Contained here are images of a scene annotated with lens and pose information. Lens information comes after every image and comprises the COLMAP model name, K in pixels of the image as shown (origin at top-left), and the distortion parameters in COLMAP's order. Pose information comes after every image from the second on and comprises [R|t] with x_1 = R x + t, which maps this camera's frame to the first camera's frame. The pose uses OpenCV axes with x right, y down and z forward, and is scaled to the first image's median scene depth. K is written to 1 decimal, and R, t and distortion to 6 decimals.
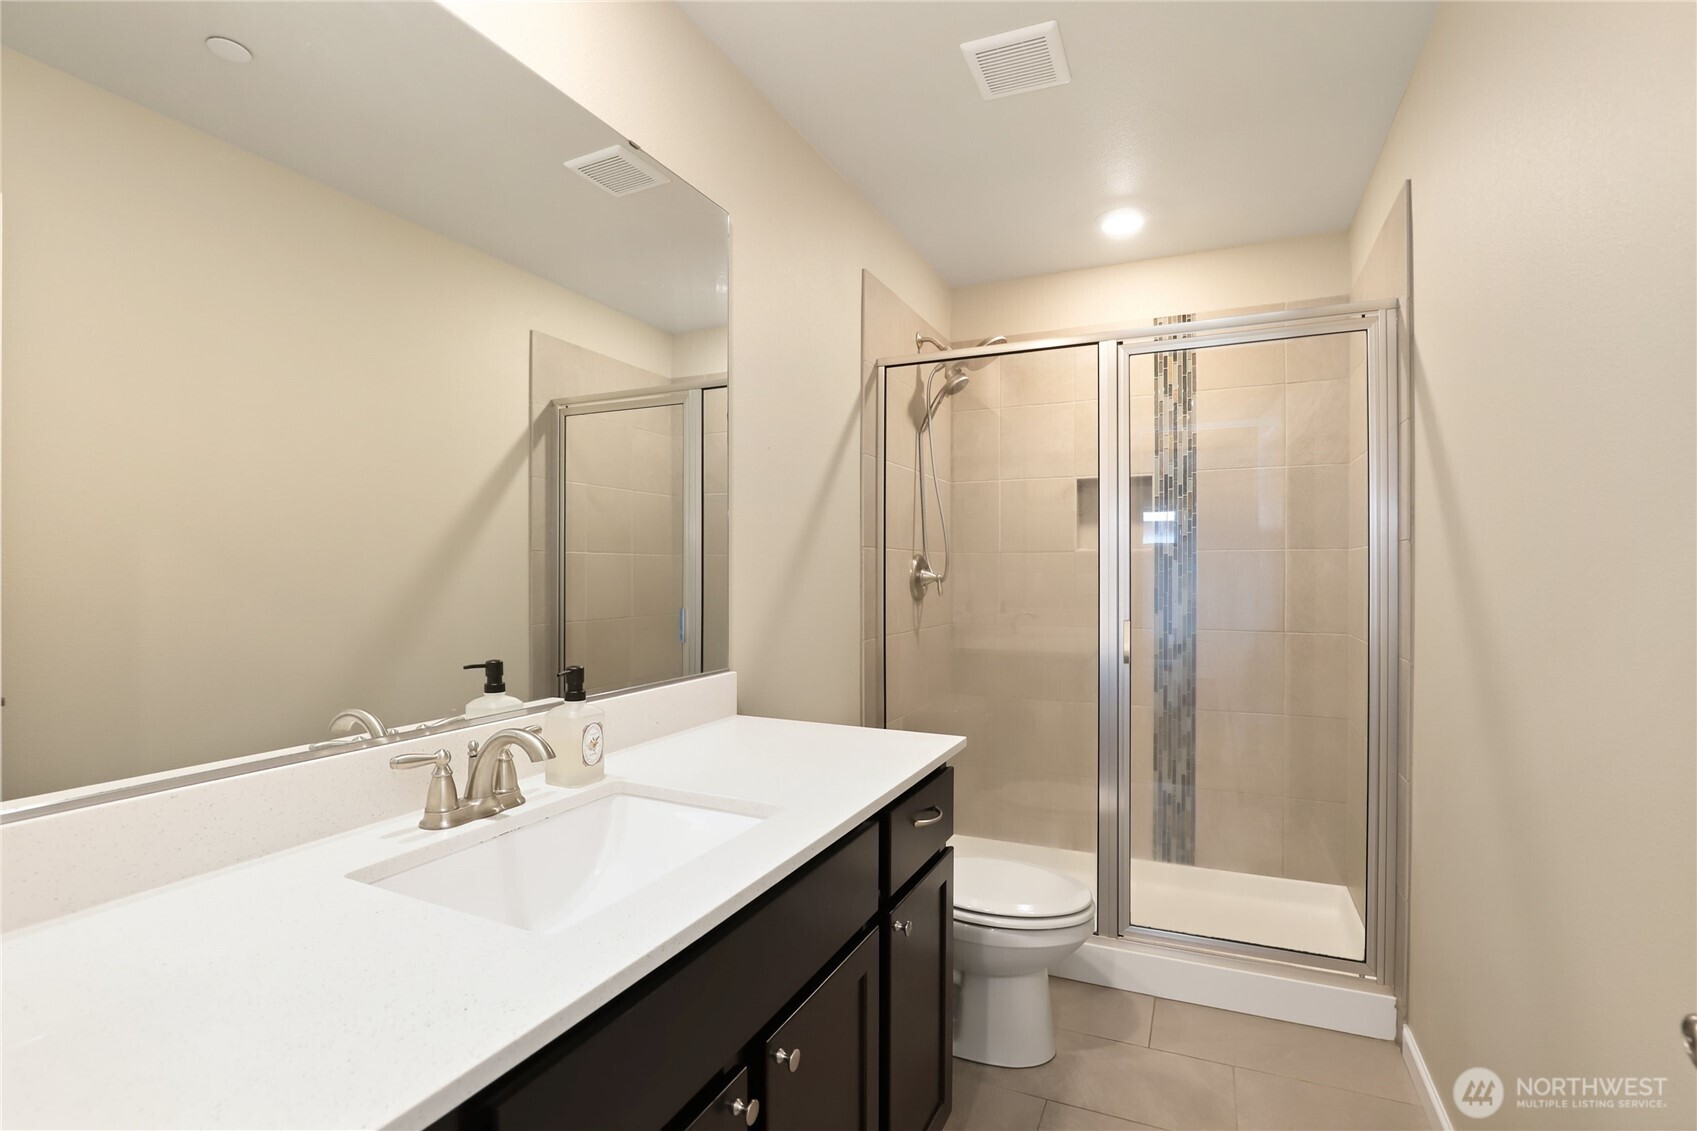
lens RADIAL K [[793.1, 0, 851.1], [0, 793.1, 568.1], [0, 0, 1]] dist [-0.015638, 0.002136]
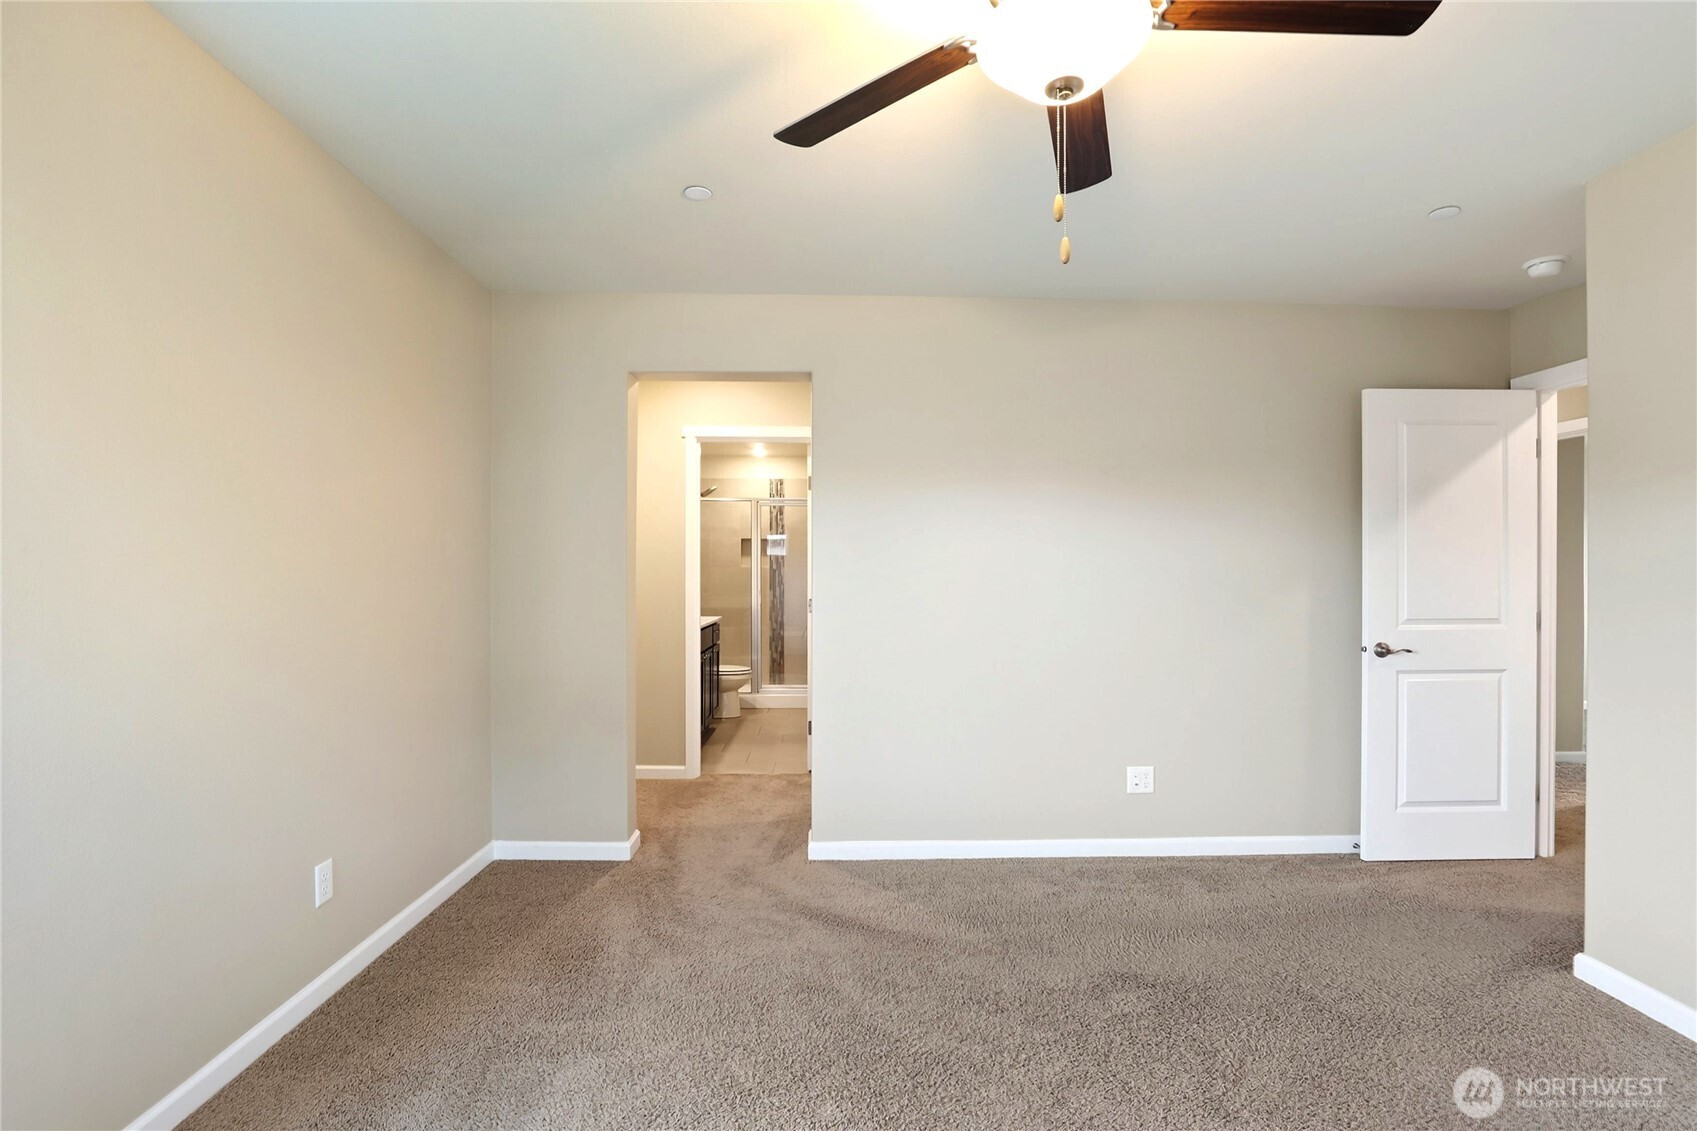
lens RADIAL K [[793.1, 0, 848.4], [0, 793.1, 575.6], [0, 0, 1]] dist [-0.015638, 0.002136]
pose [[0.900759, 0.004809, 0.434294, -0.536510], [-0.005241, 0.999986, -0.000204, 0.005029], [-0.434289, -0.002092, 0.900771, -1.514291]]
